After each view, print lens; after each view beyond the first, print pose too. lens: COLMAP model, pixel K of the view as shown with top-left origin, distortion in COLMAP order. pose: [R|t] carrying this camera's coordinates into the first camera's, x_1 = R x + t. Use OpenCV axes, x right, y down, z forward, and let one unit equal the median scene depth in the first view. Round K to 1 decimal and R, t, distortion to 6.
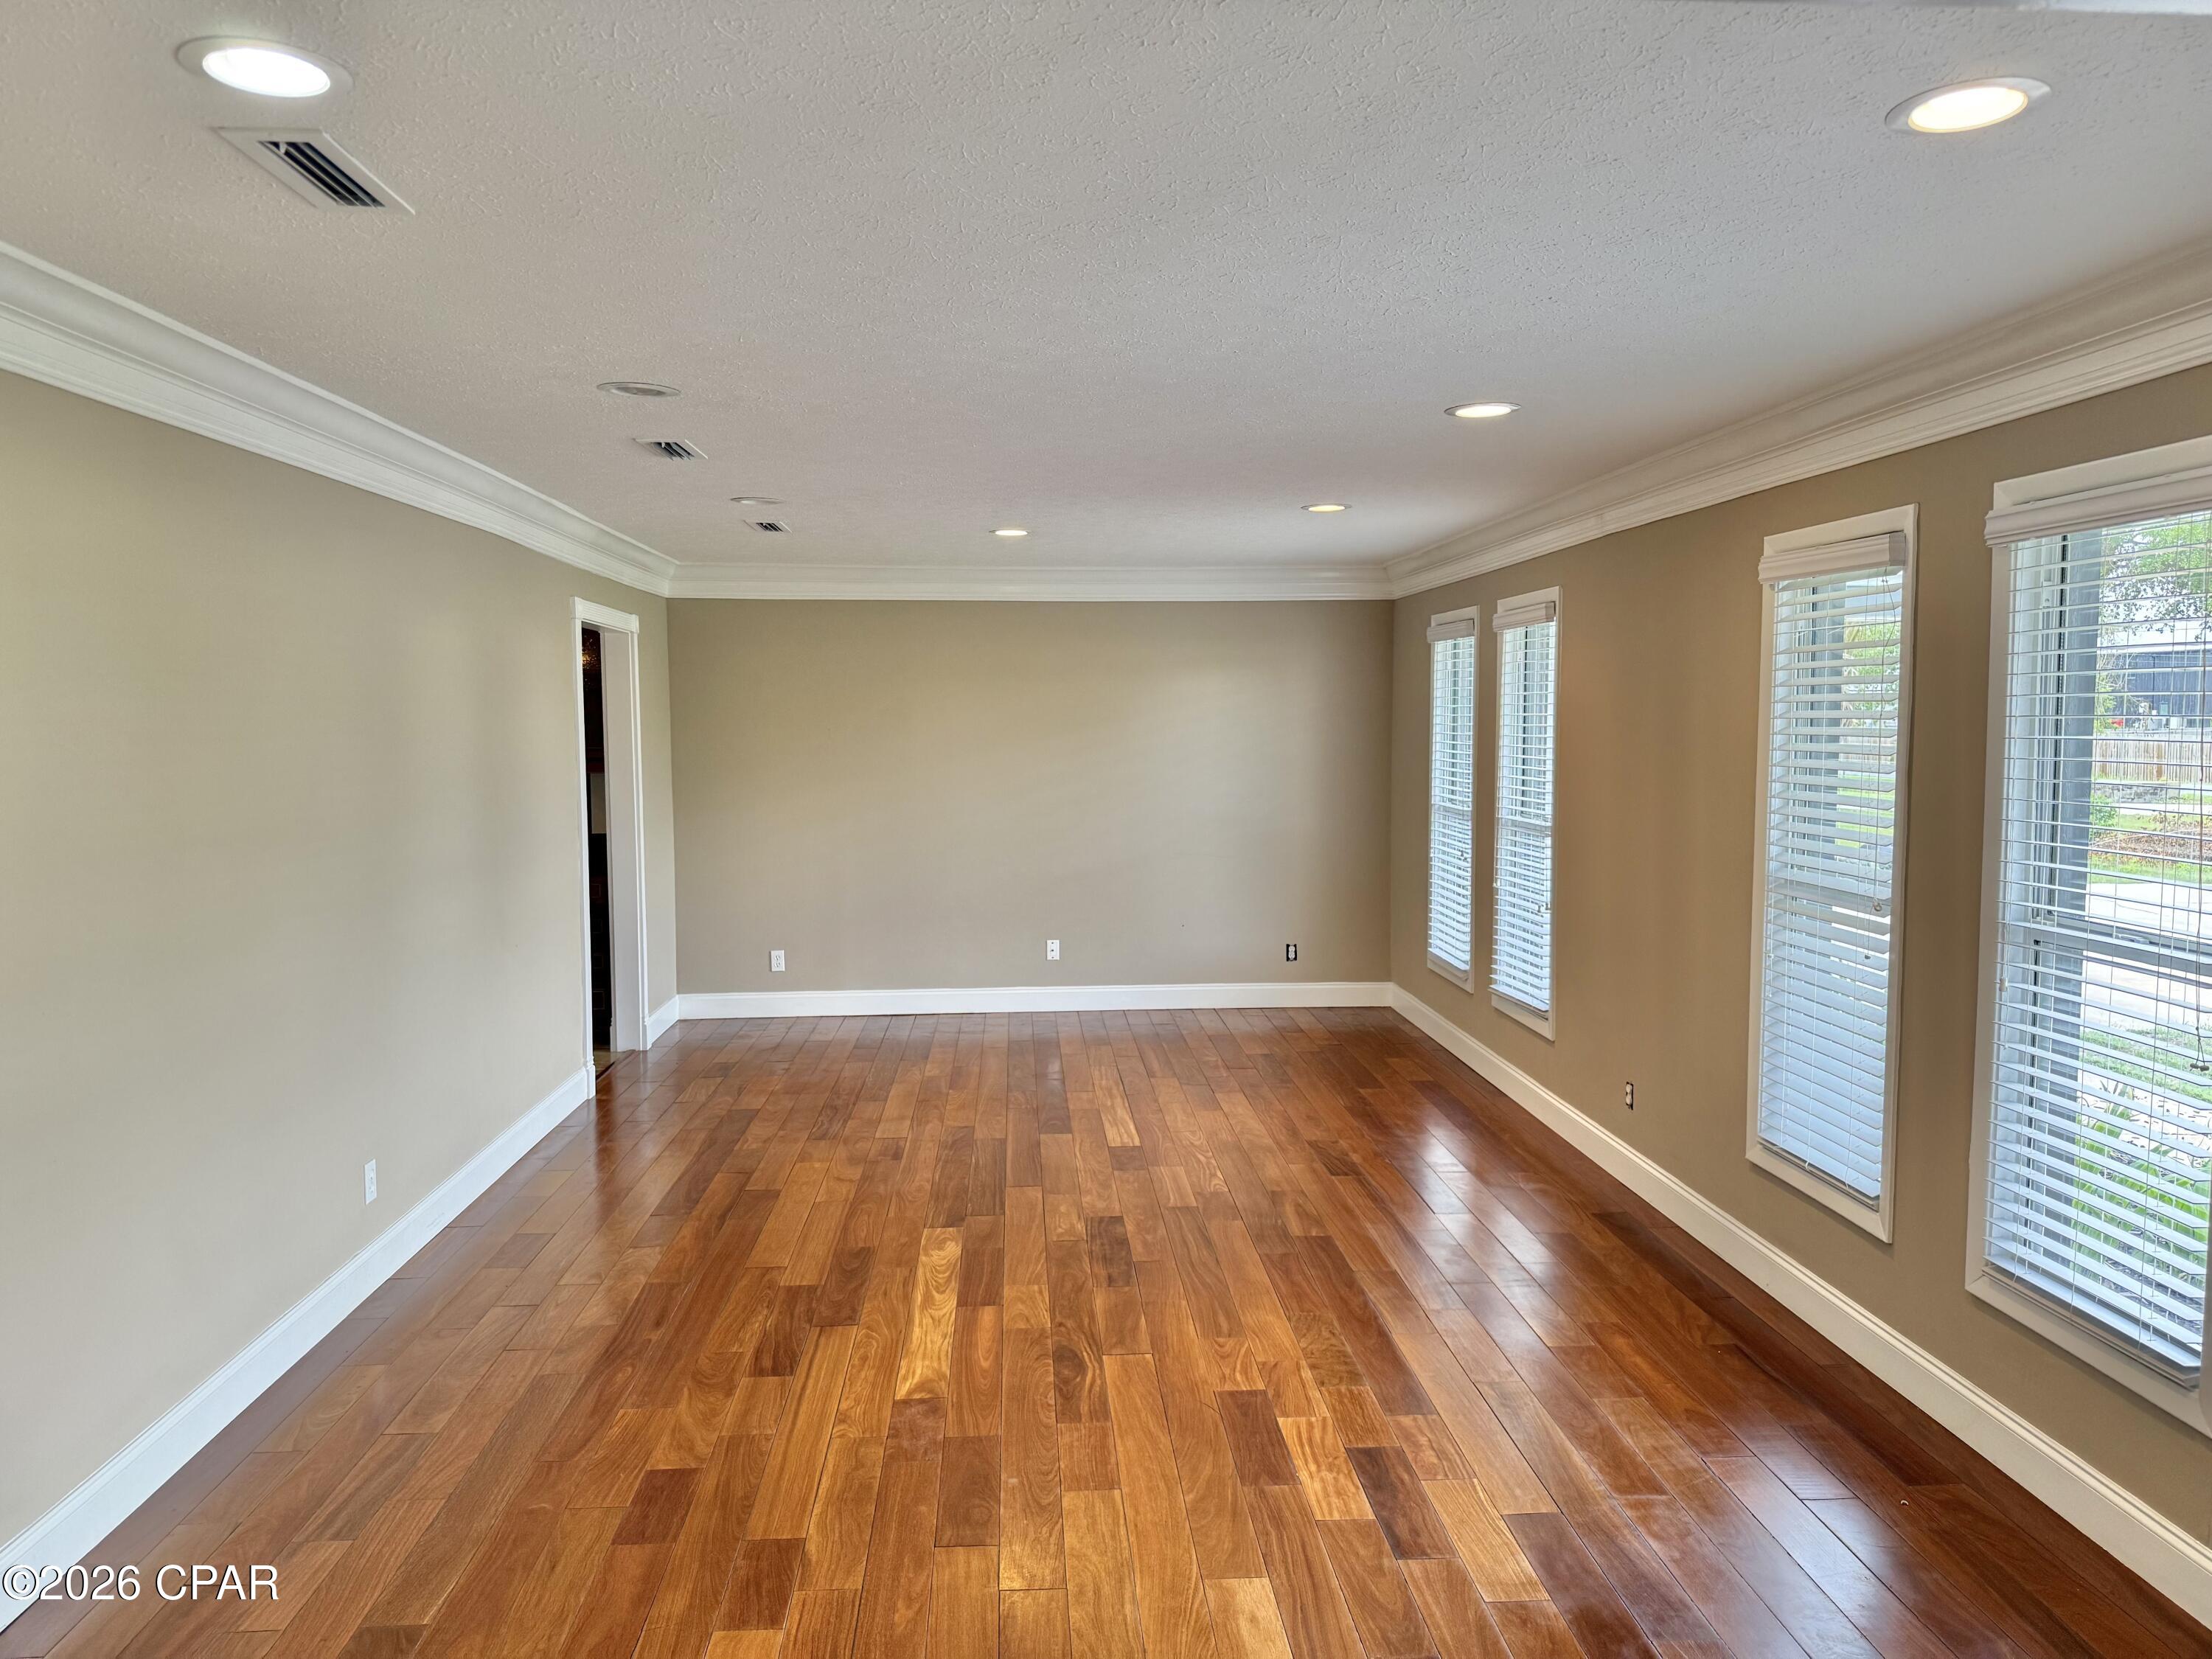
lens RADIAL K [[1535.3, 0, 1111.8], [0, 1535.3, 832.2], [0, 0, 1]] dist [0.036294, -0.028310]
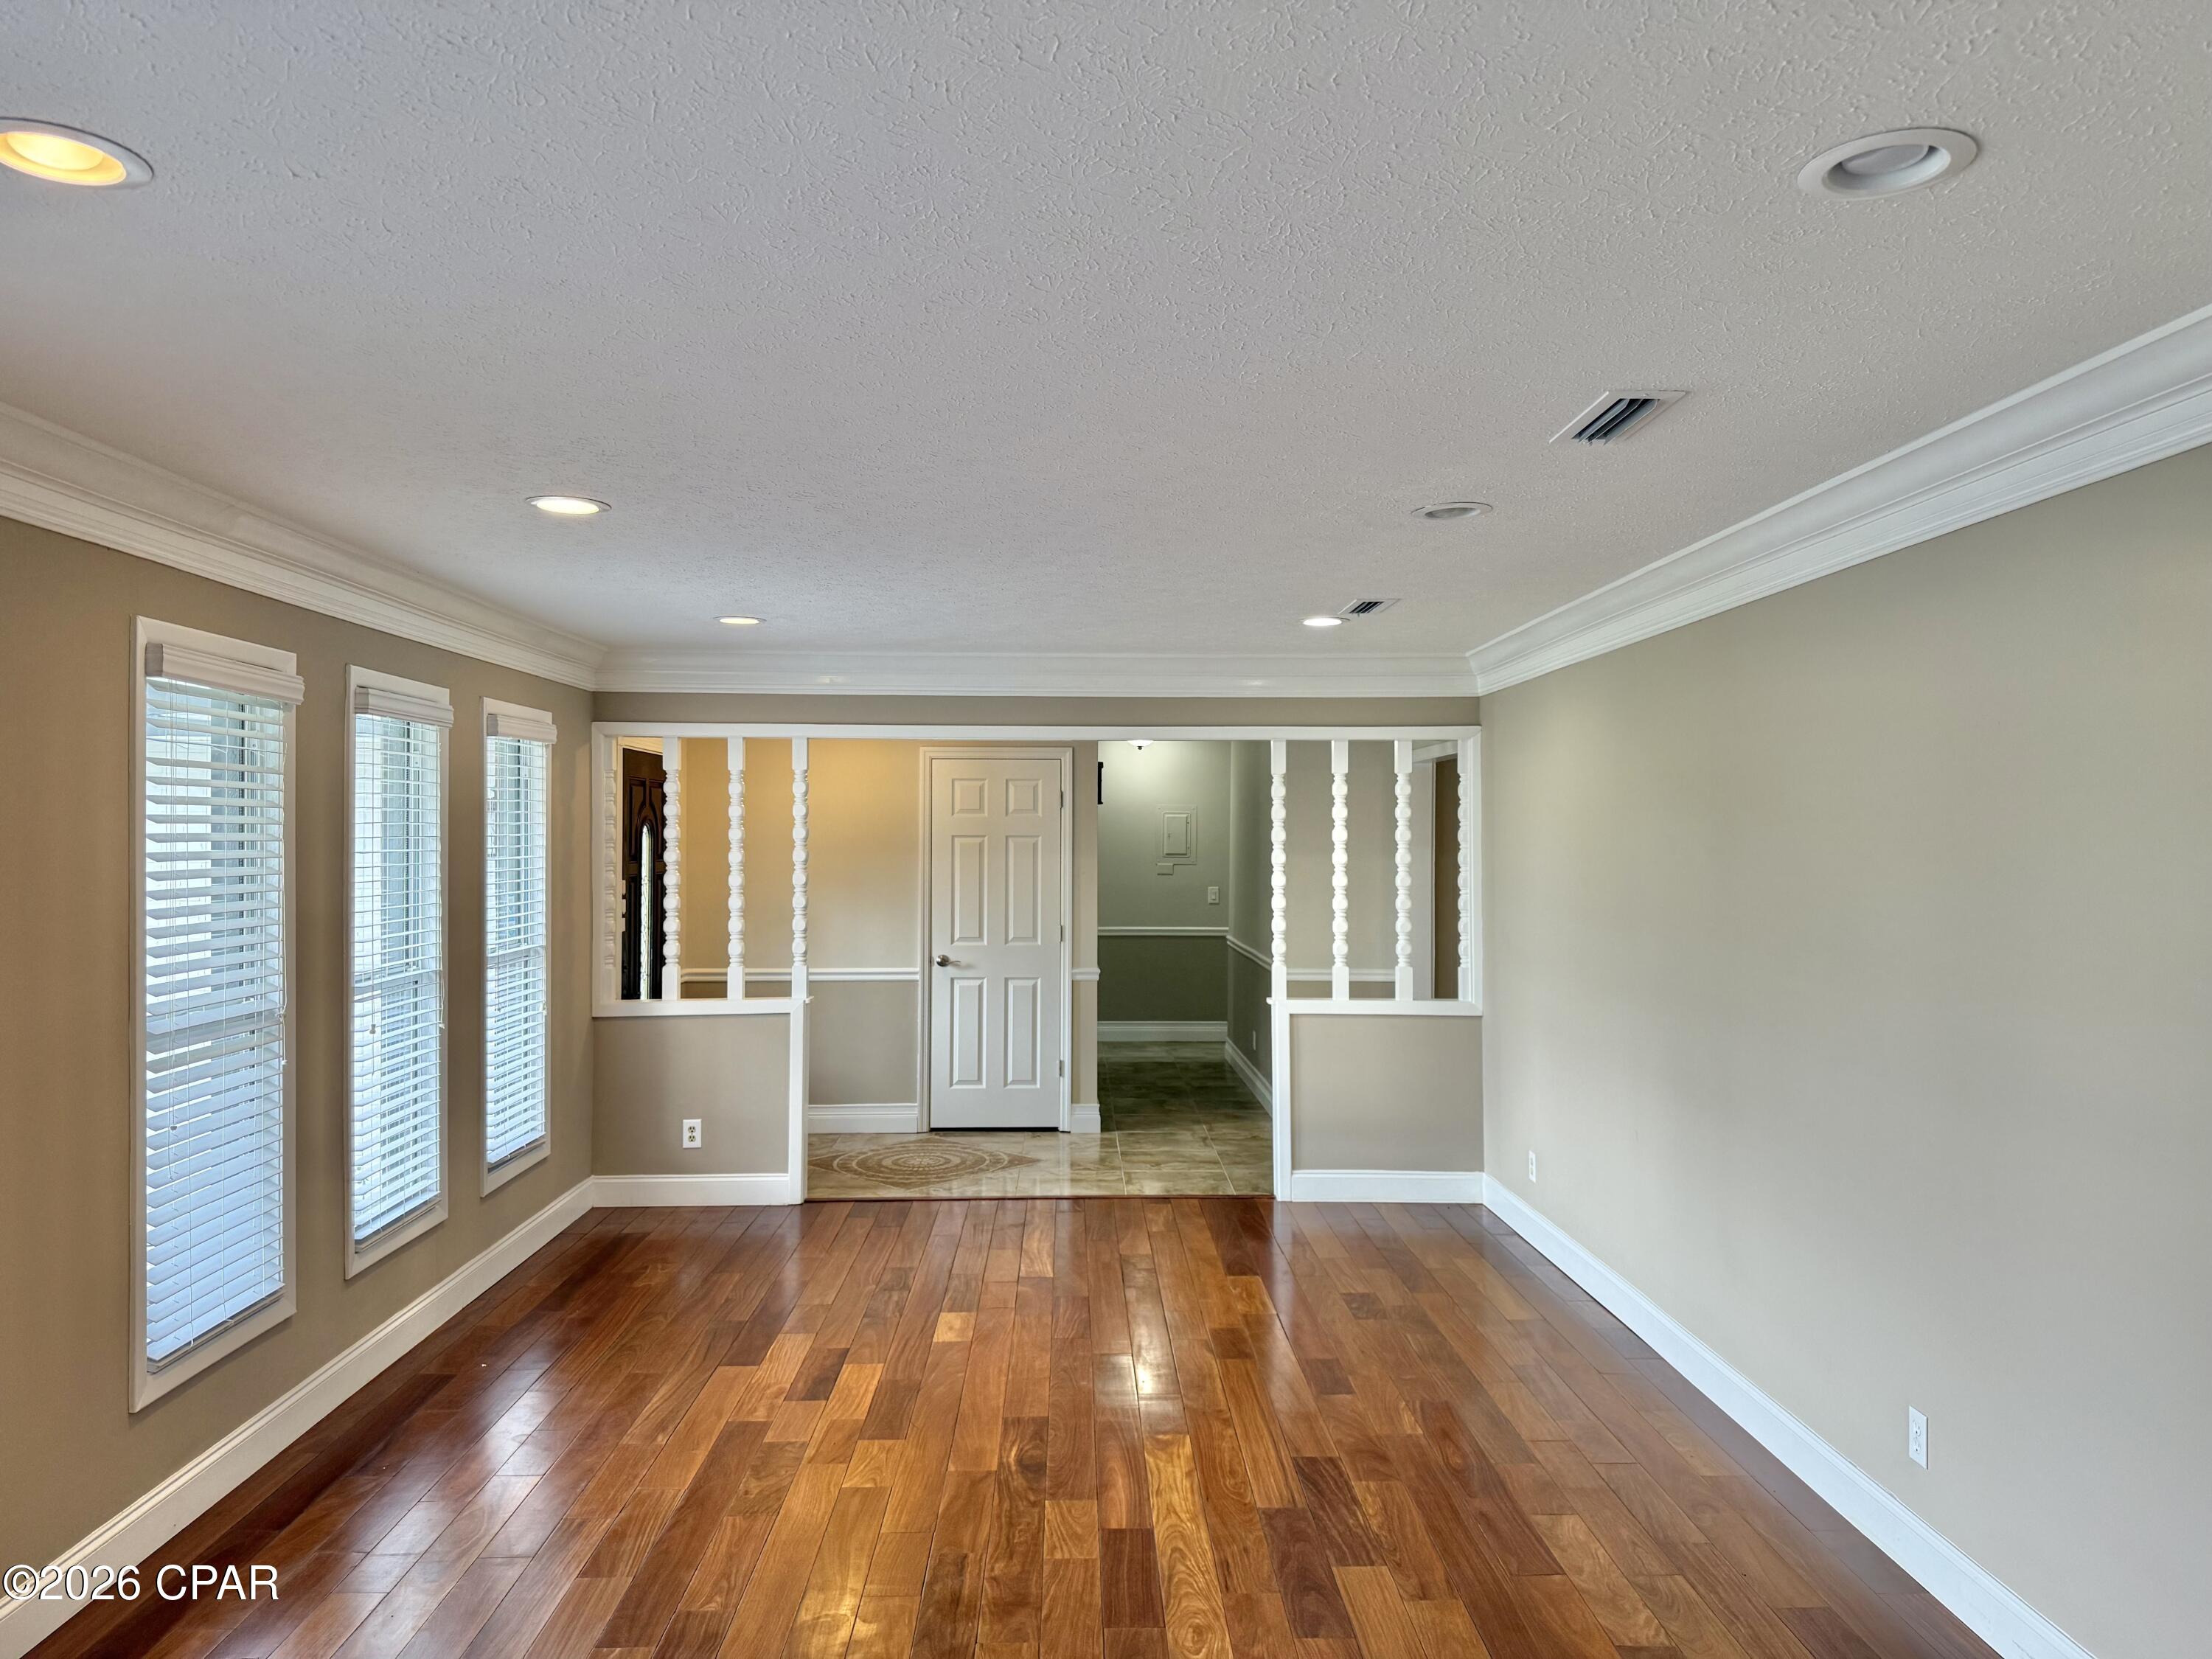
lens RADIAL K [[1535.3, 0, 1106.1], [0, 1535.3, 827.3], [0, 0, 1]] dist [0.036294, -0.028310]
pose [[-0.999006, 0.003101, 0.044469, -0.119690], [0.006384, 0.997248, 0.073863, -0.148344], [-0.044118, 0.074074, -0.996276, 1.914058]]
